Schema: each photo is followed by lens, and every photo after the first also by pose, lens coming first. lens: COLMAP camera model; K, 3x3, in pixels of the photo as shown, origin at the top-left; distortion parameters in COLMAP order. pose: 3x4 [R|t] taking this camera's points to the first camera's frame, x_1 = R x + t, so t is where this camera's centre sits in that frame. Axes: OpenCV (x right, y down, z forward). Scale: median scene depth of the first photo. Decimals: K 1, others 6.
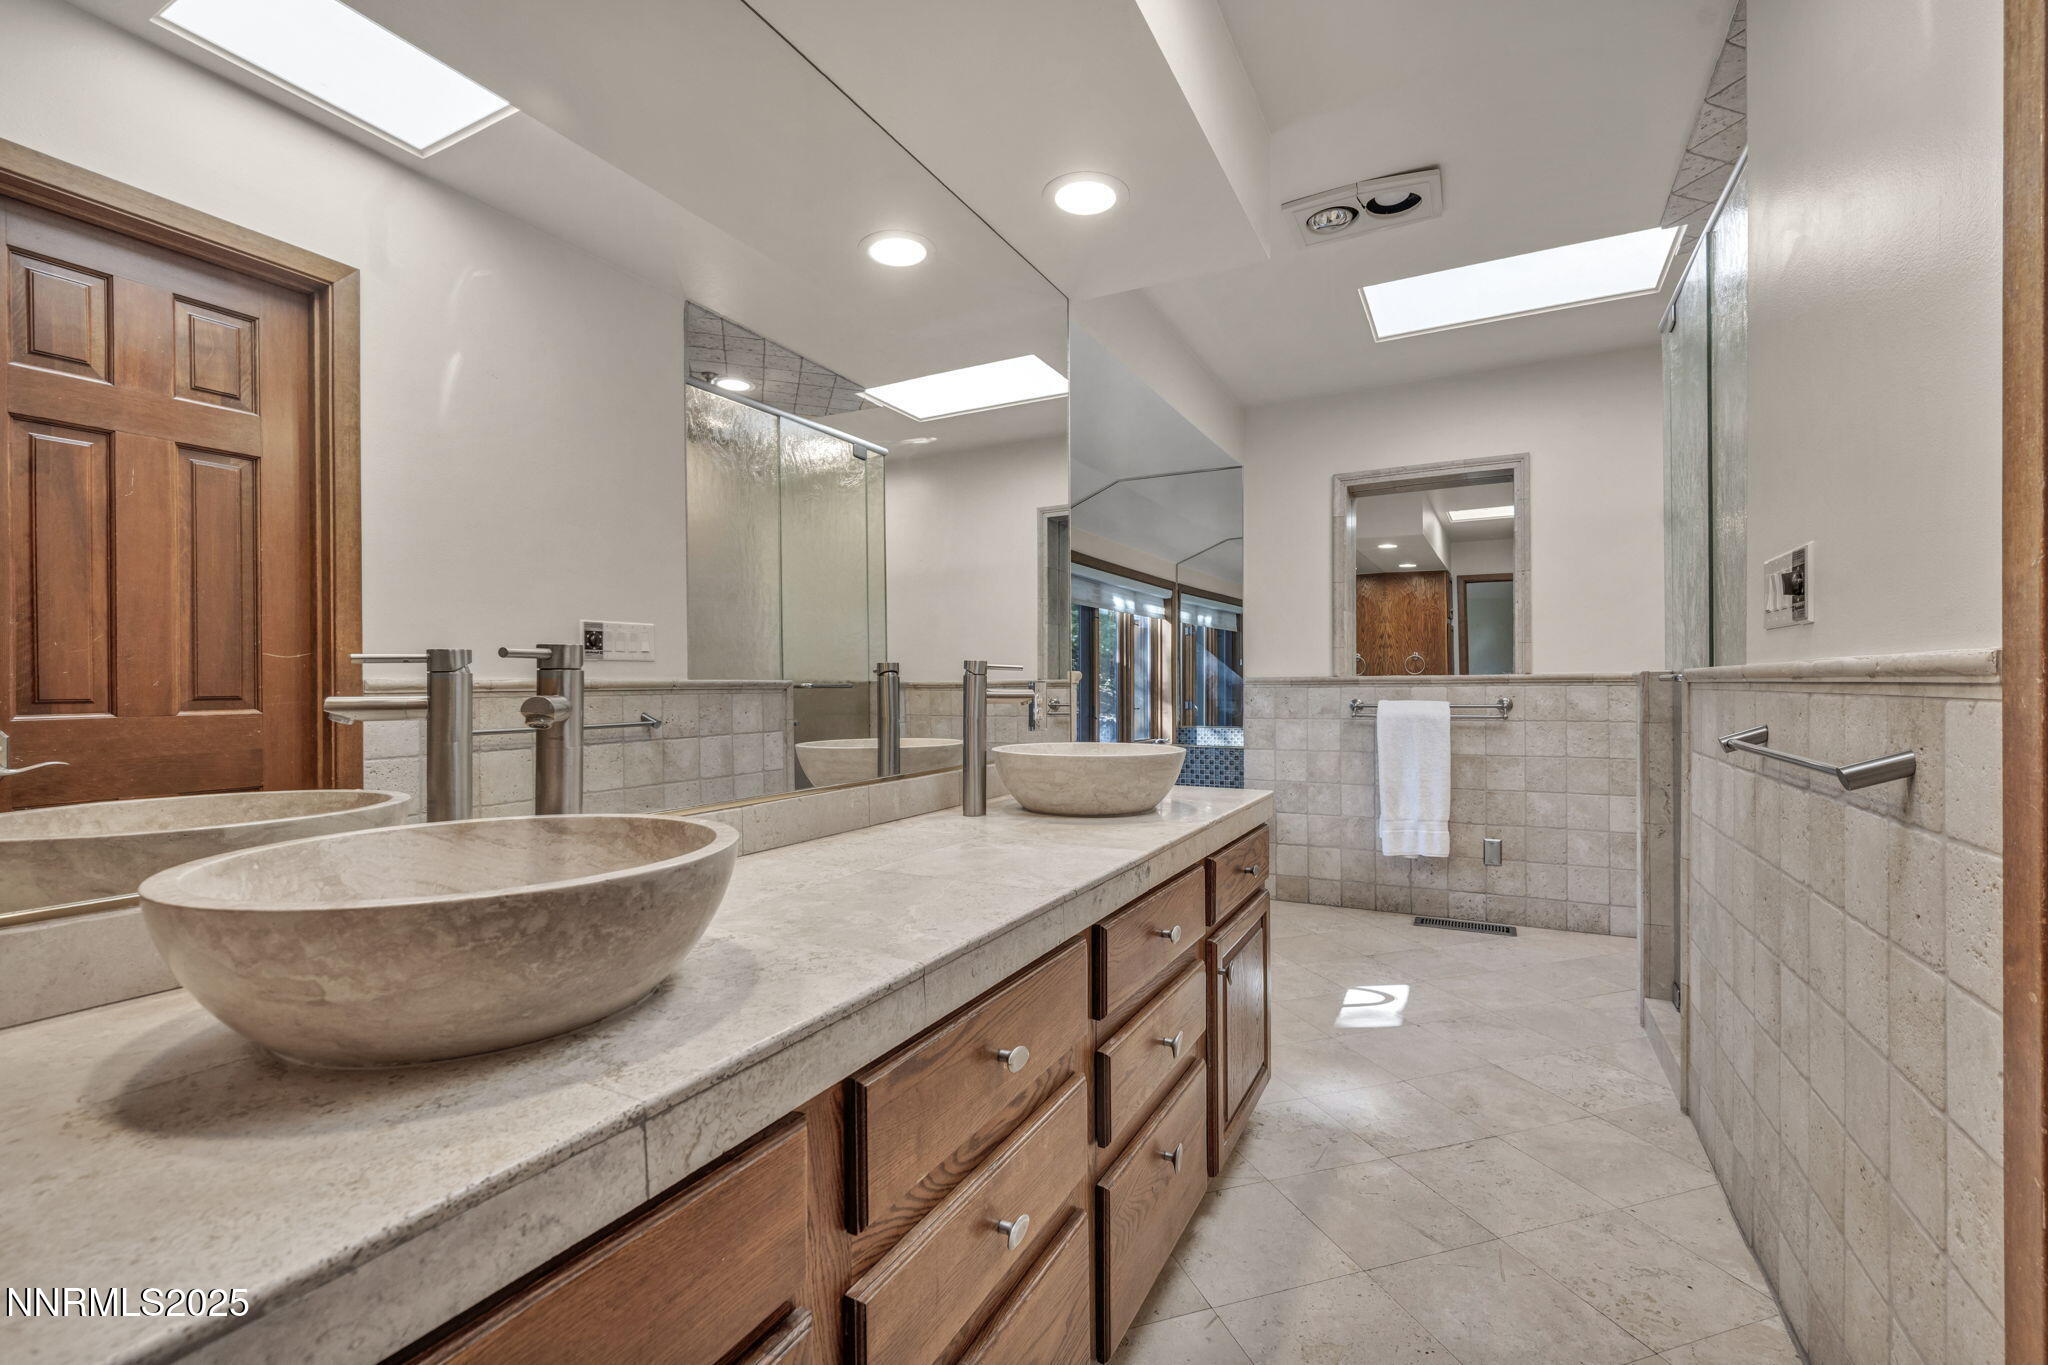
lens RADIAL K [[825.7, 0, 1031.7], [0, 825.7, 685.1], [0, 0, 1]] dist [-0.002867, -0.000163]
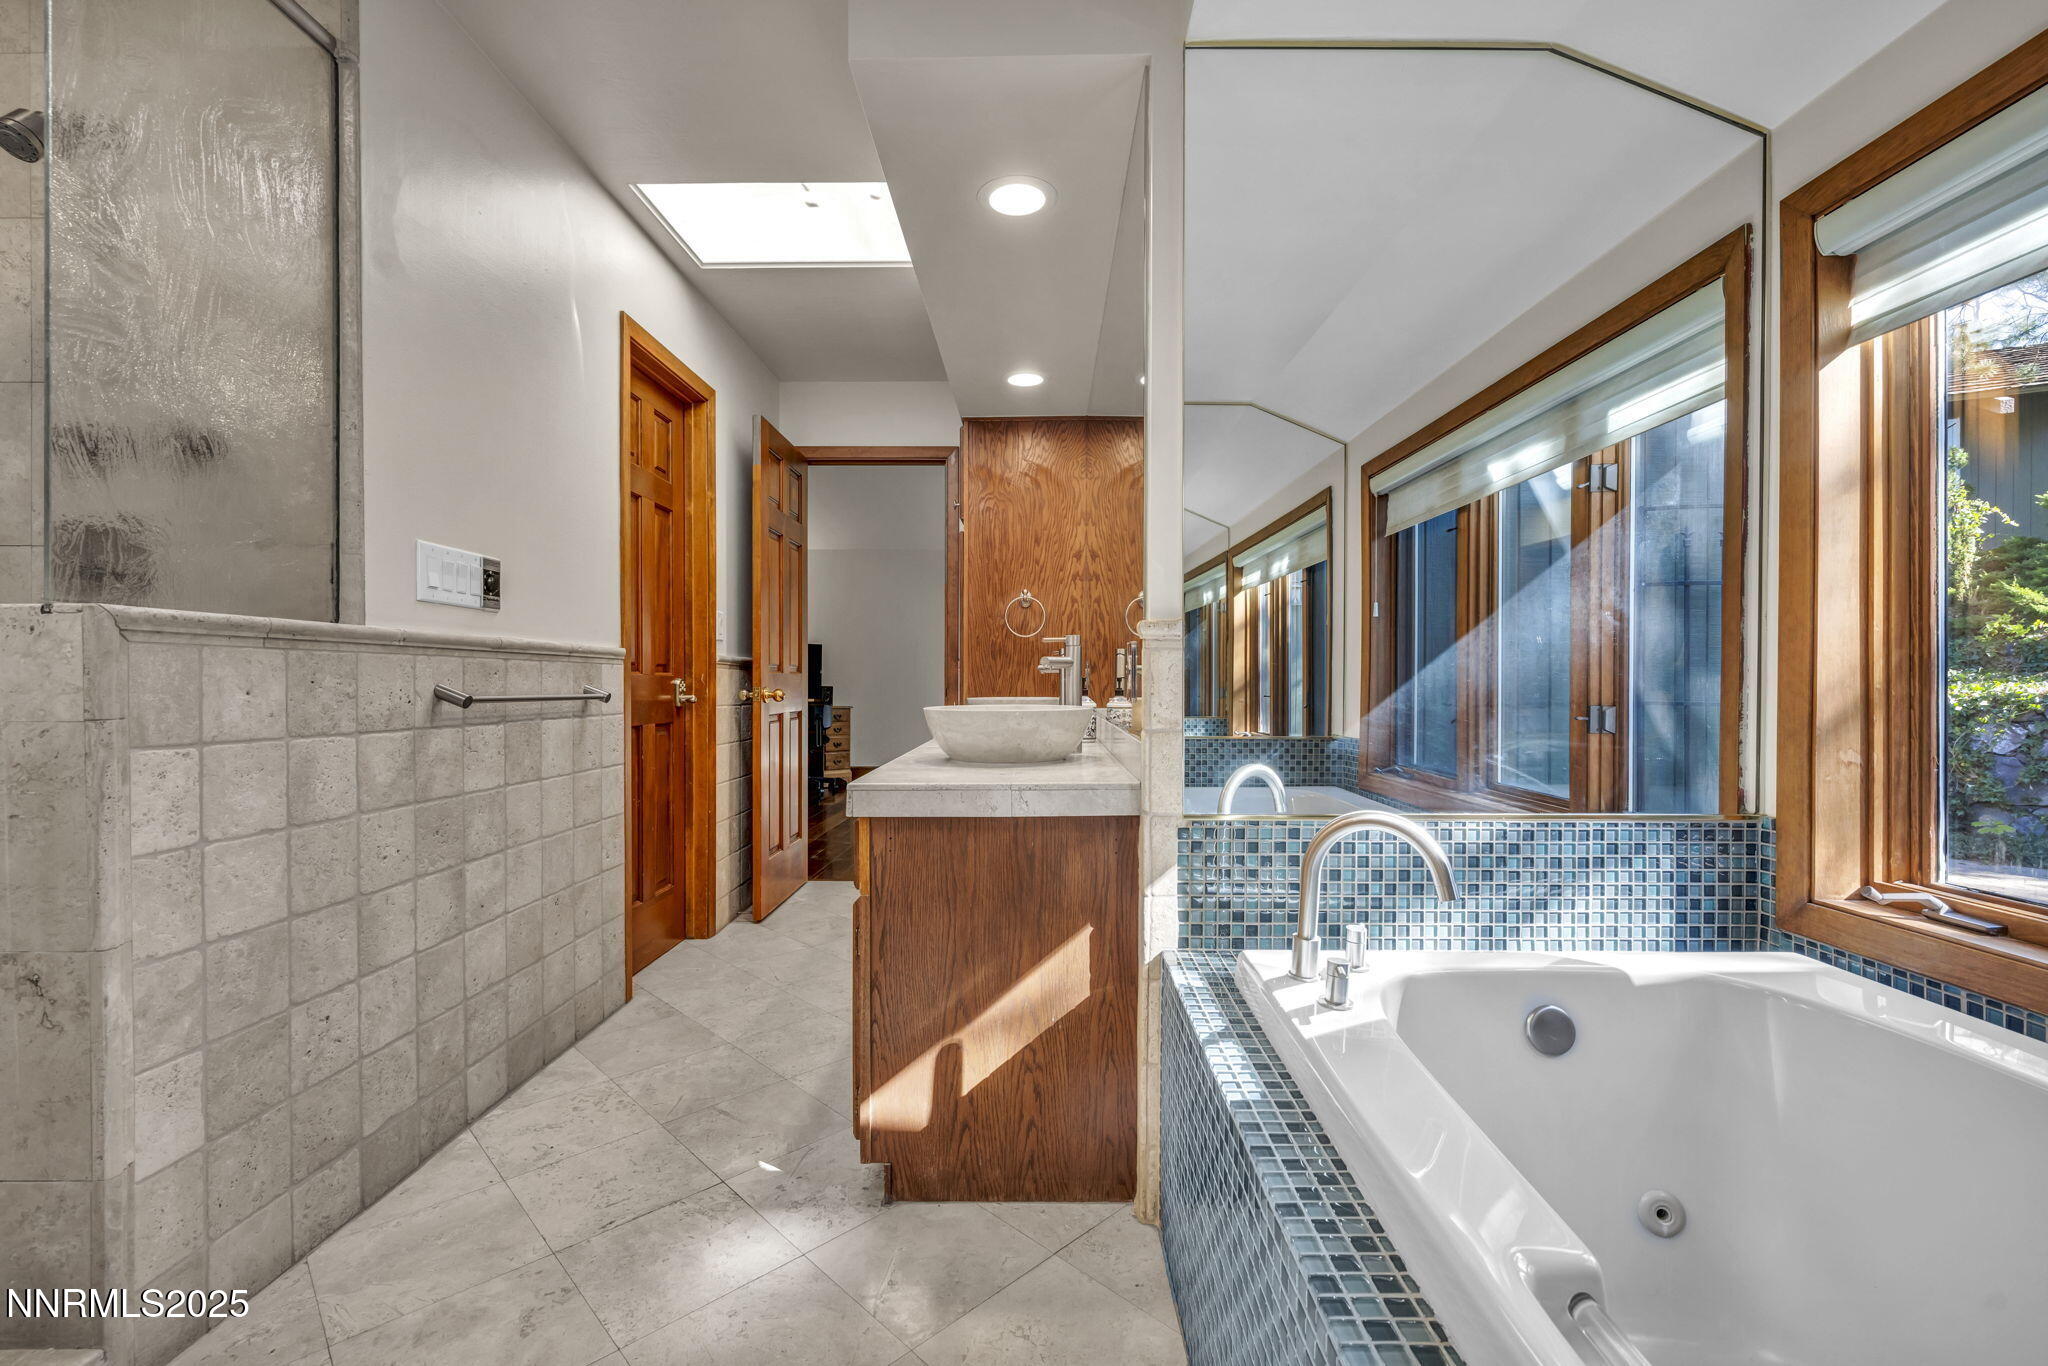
lens RADIAL K [[825.7, 0, 1032.1], [0, 825.7, 684.3], [0, 0, 1]] dist [-0.002867, -0.000163]
pose [[-0.876624, 0.004705, -0.481153, 0.785730], [0.002309, 0.999982, 0.005572, 0.048618], [0.481171, 0.003774, -0.876619, 2.691088]]
